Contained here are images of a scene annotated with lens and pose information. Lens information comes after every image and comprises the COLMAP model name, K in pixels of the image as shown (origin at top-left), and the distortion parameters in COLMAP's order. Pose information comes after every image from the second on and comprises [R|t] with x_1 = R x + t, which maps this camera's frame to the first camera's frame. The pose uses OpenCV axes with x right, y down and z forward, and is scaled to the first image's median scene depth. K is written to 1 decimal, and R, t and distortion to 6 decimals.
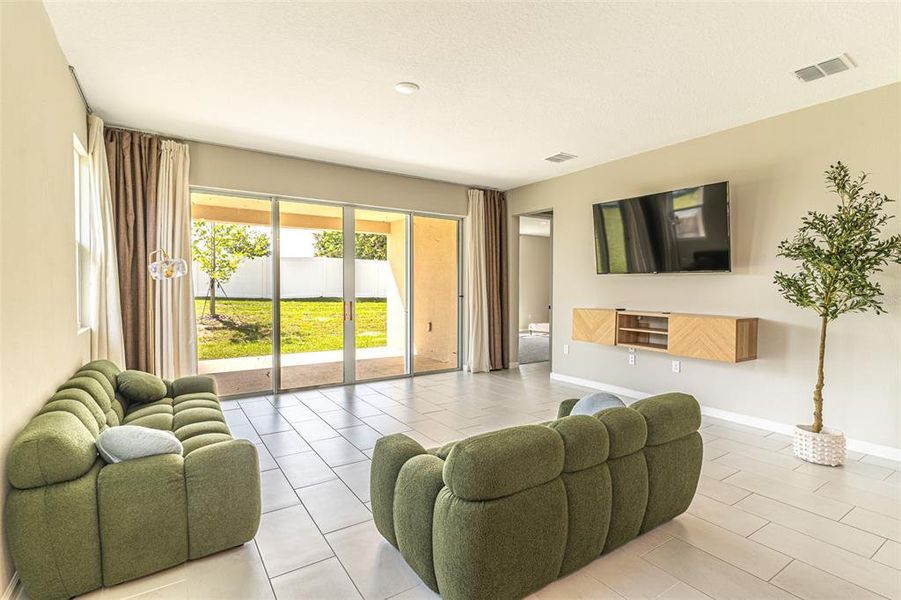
lens RADIAL K [[434.1, 0, 447.1], [0, 434.1, 295.5], [0, 0, 1]] dist [0.002153, 0.000816]
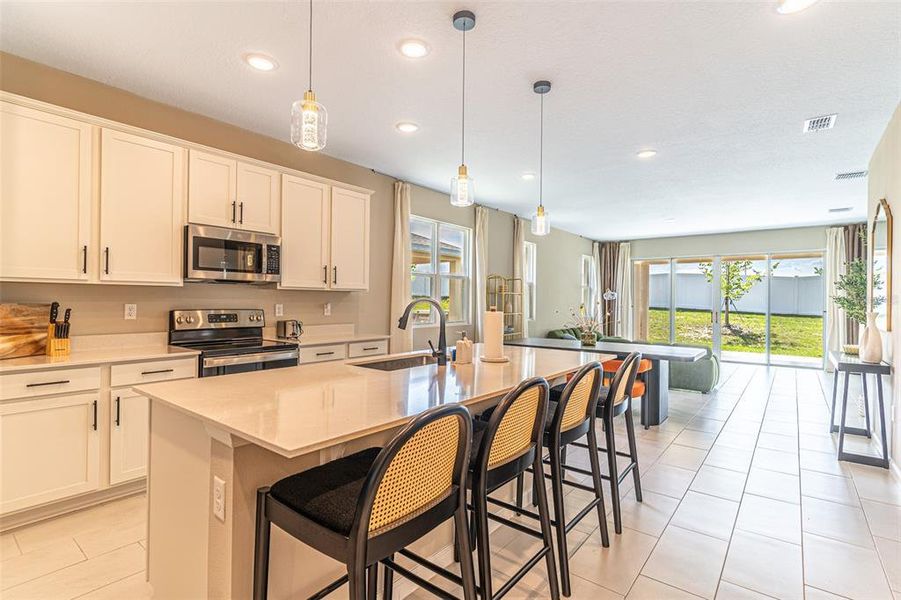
lens RADIAL K [[434.1, 0, 448.6], [0, 434.1, 304.9], [0, 0, 1]] dist [0.002153, 0.000816]
pose [[0.316360, 0.010818, -0.948578, 0.490304], [-0.026361, 0.999649, 0.002609, 0.004331], [0.948273, 0.024180, 0.316534, -0.246836]]
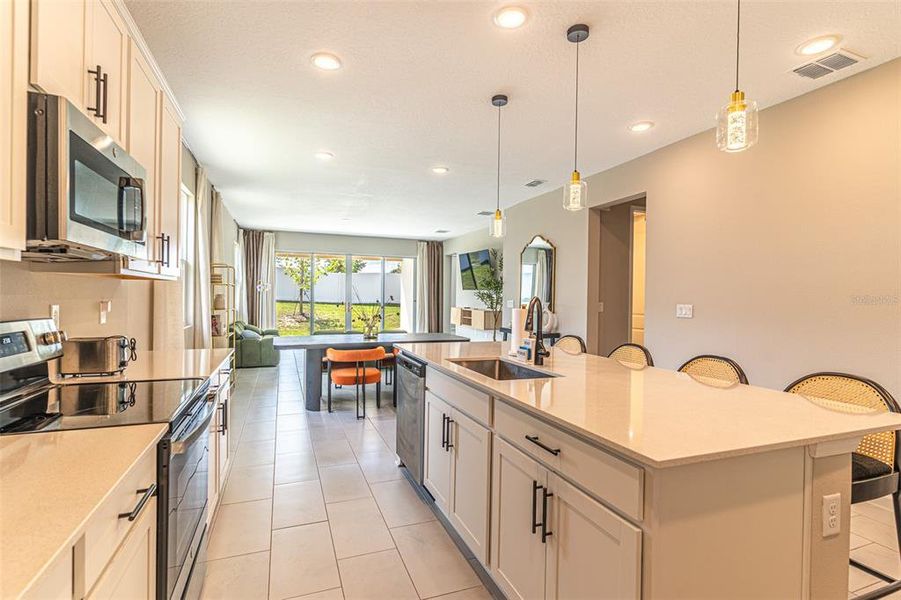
lens RADIAL K [[434.1, 0, 445.4], [0, 434.1, 295.4], [0, 0, 1]] dist [0.002153, 0.000816]
pose [[0.976288, 0.009922, -0.216250, 0.295603], [-0.014400, 0.999713, -0.019141, 0.005850], [0.215998, 0.021801, 0.976150, -0.391229]]
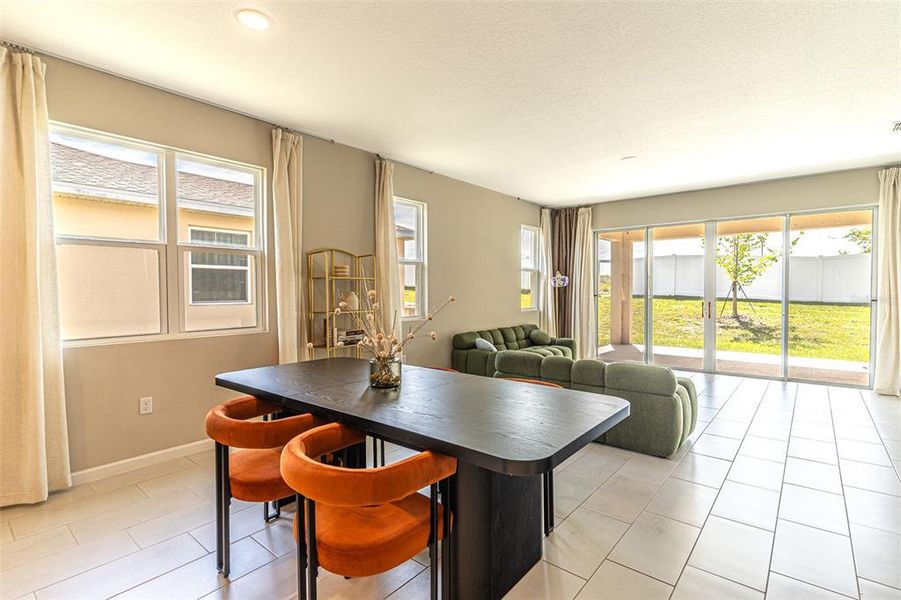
lens RADIAL K [[434.1, 0, 449.9], [0, 434.1, 304.5], [0, 0, 1]] dist [0.002153, 0.000816]
pose [[0.293799, 0.030115, -0.955393, 0.323884], [-0.014176, 0.999531, 0.027147, -0.001247], [0.955762, 0.005568, 0.294088, -0.010547]]
